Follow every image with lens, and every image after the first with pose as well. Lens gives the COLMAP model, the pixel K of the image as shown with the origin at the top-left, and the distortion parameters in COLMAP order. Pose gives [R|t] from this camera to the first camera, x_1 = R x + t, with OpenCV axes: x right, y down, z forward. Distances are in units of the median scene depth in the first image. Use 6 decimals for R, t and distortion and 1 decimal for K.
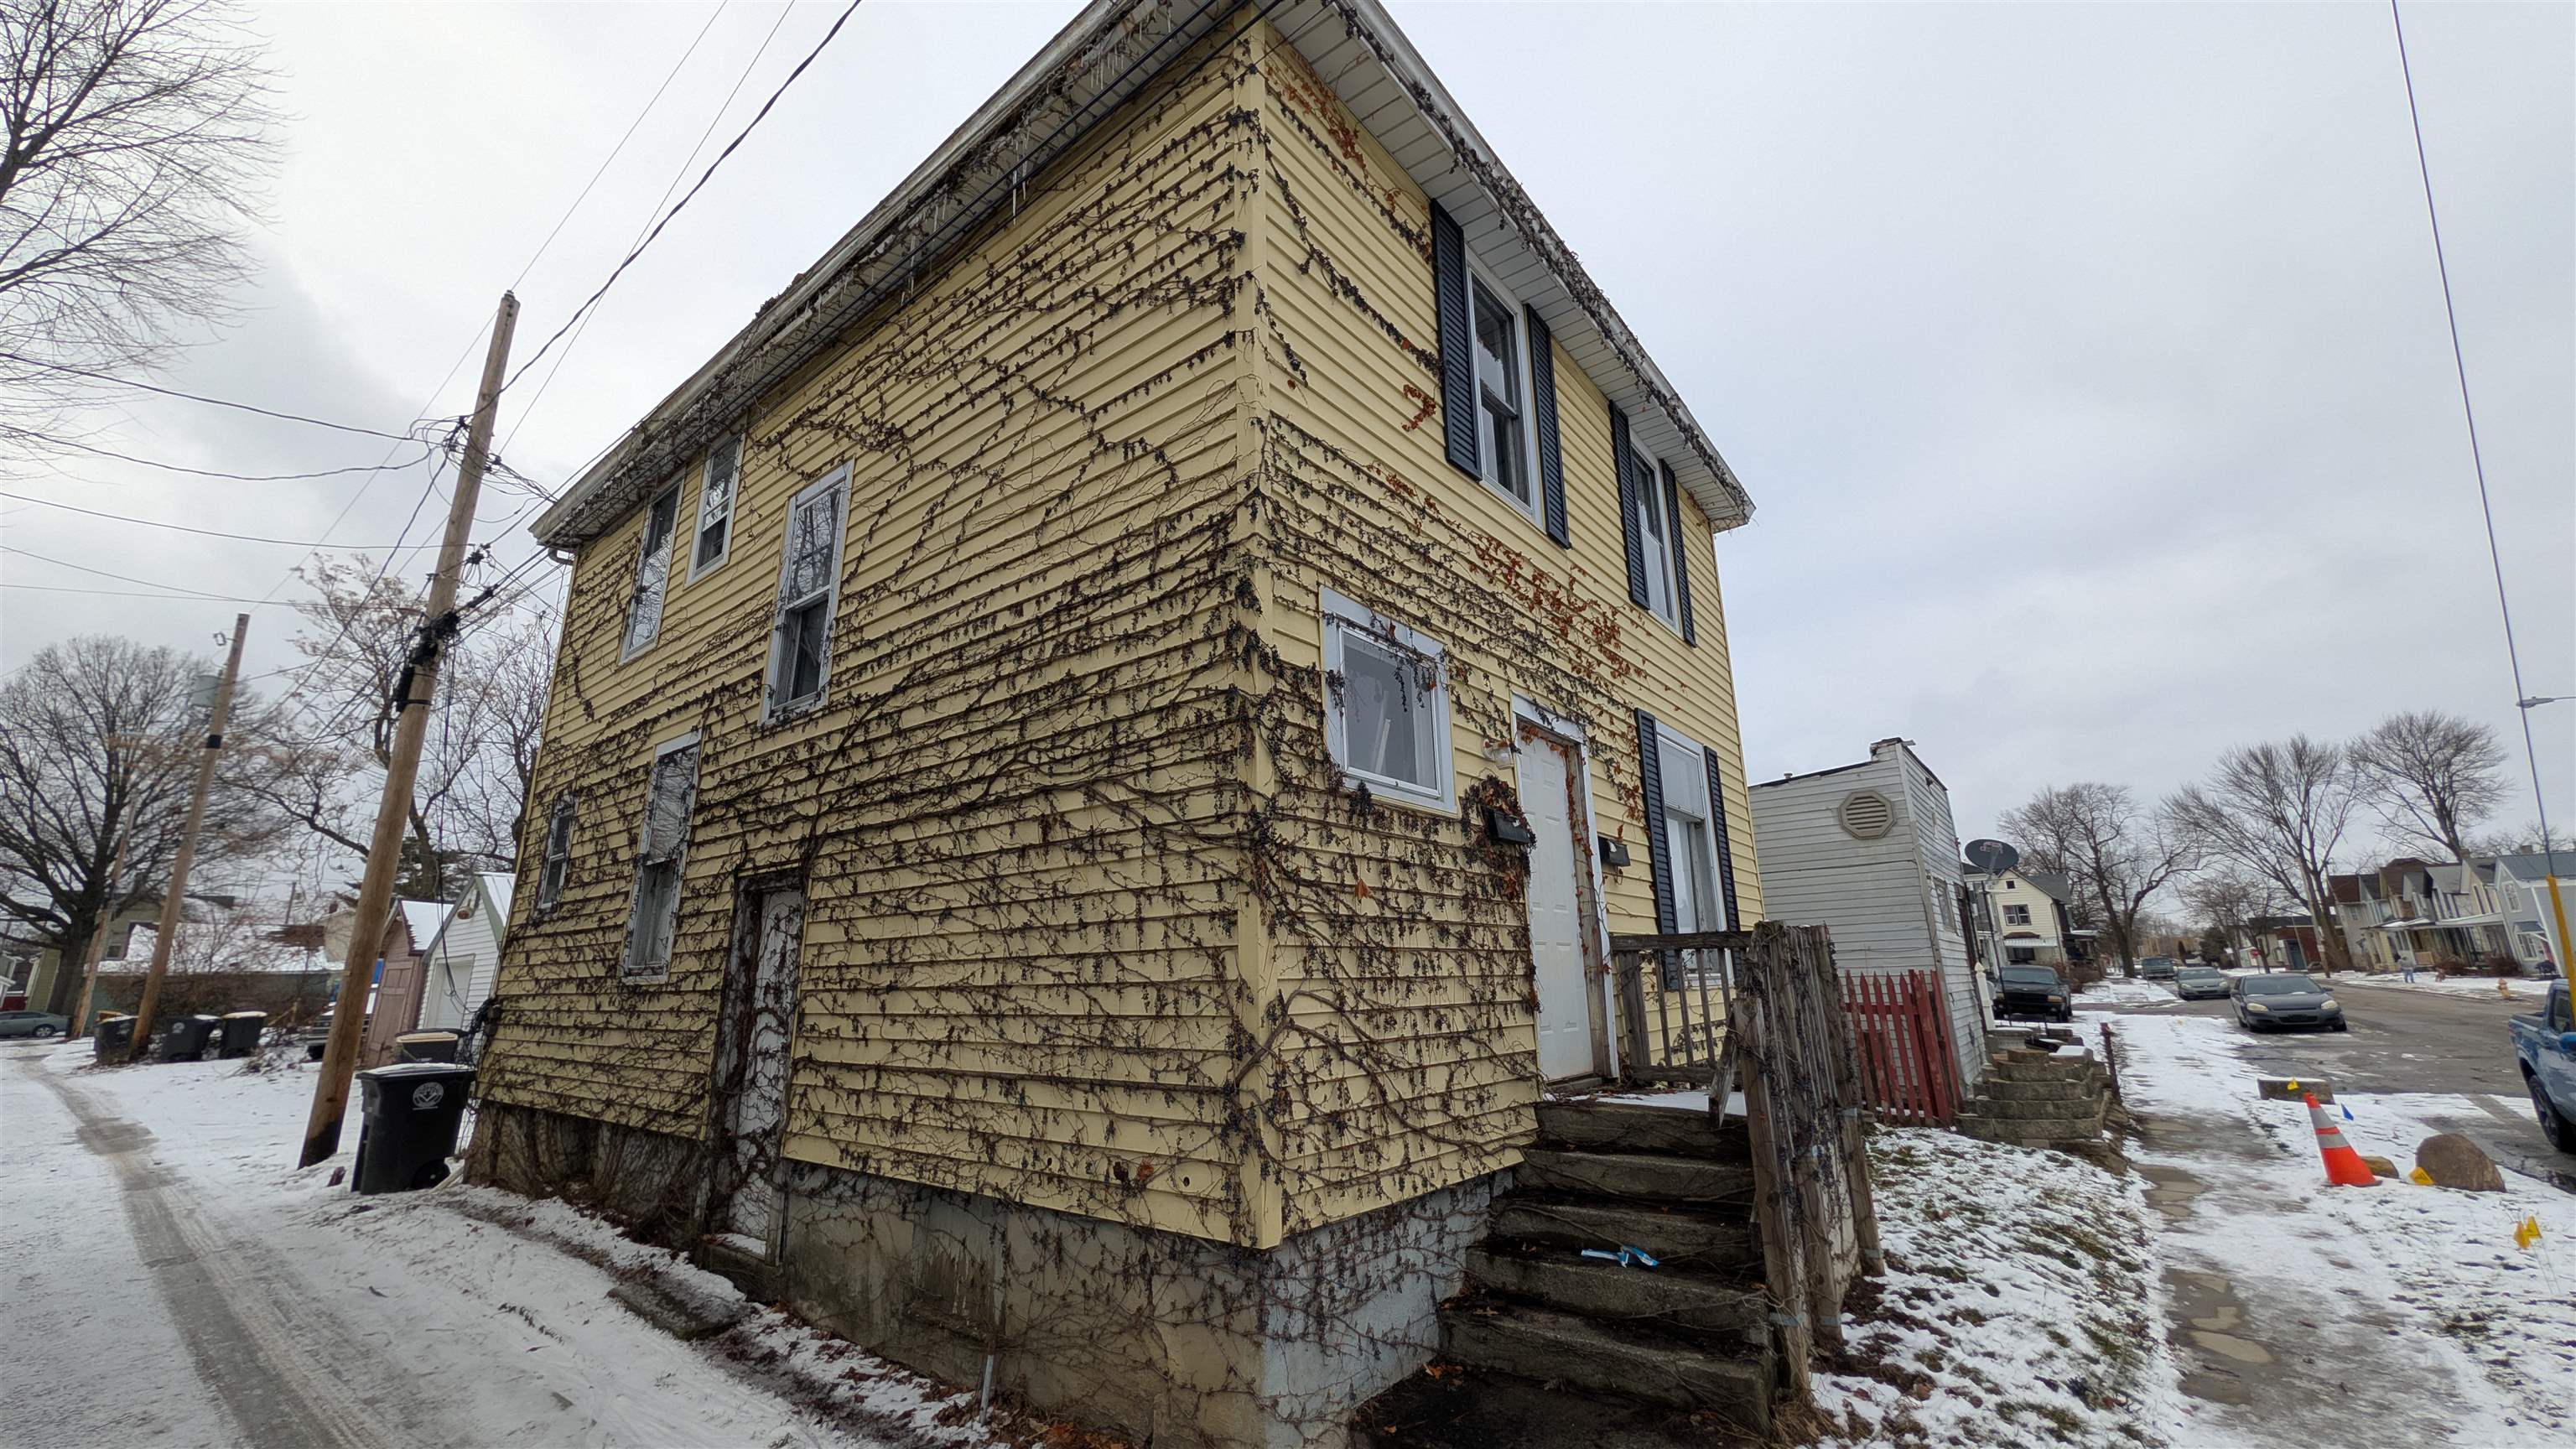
lens RADIAL K [[983.8, 0, 1297.0], [0, 983.8, 725.0], [0, 0, 1]] dist [0.001631, -0.000038]
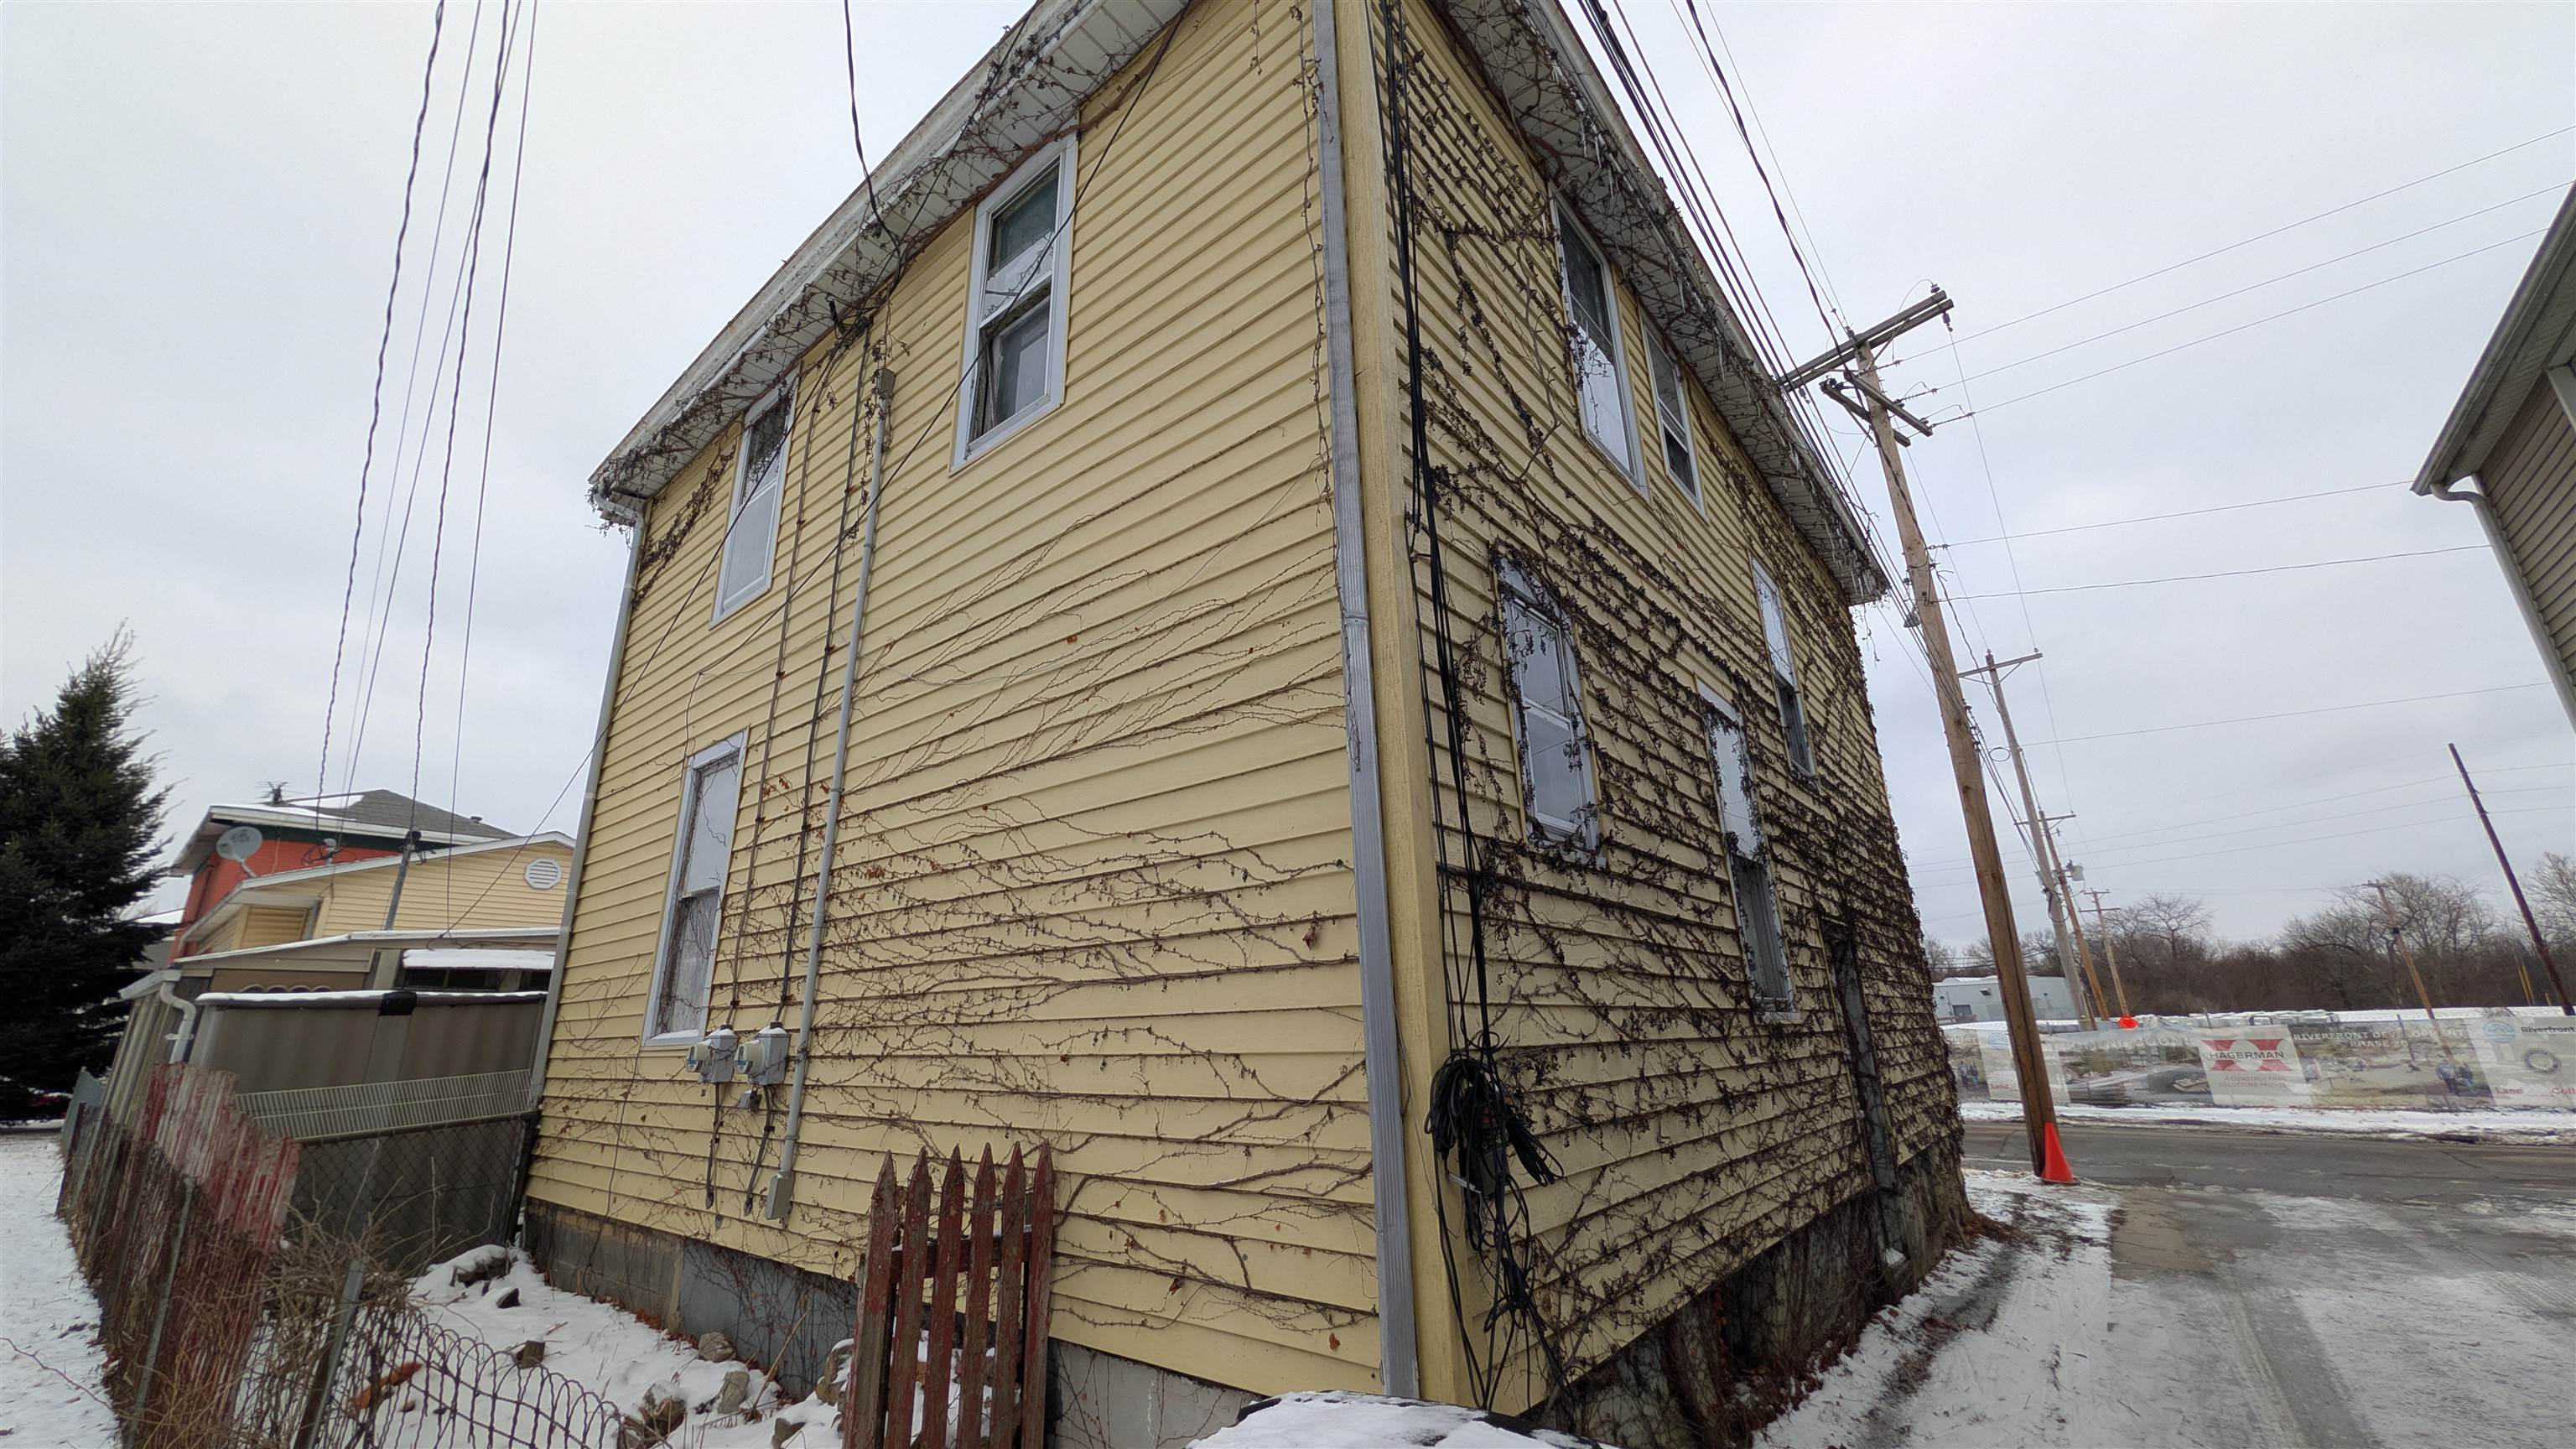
lens RADIAL K [[983.8, 0, 1284.2], [0, 983.8, 722.2], [0, 0, 1]] dist [0.001631, -0.000038]
pose [[0.019131, 0.321928, 0.946571, -1.753214], [-0.229701, 0.922835, -0.309213, 0.447500], [-0.973073, -0.211513, 0.091603, 1.630639]]
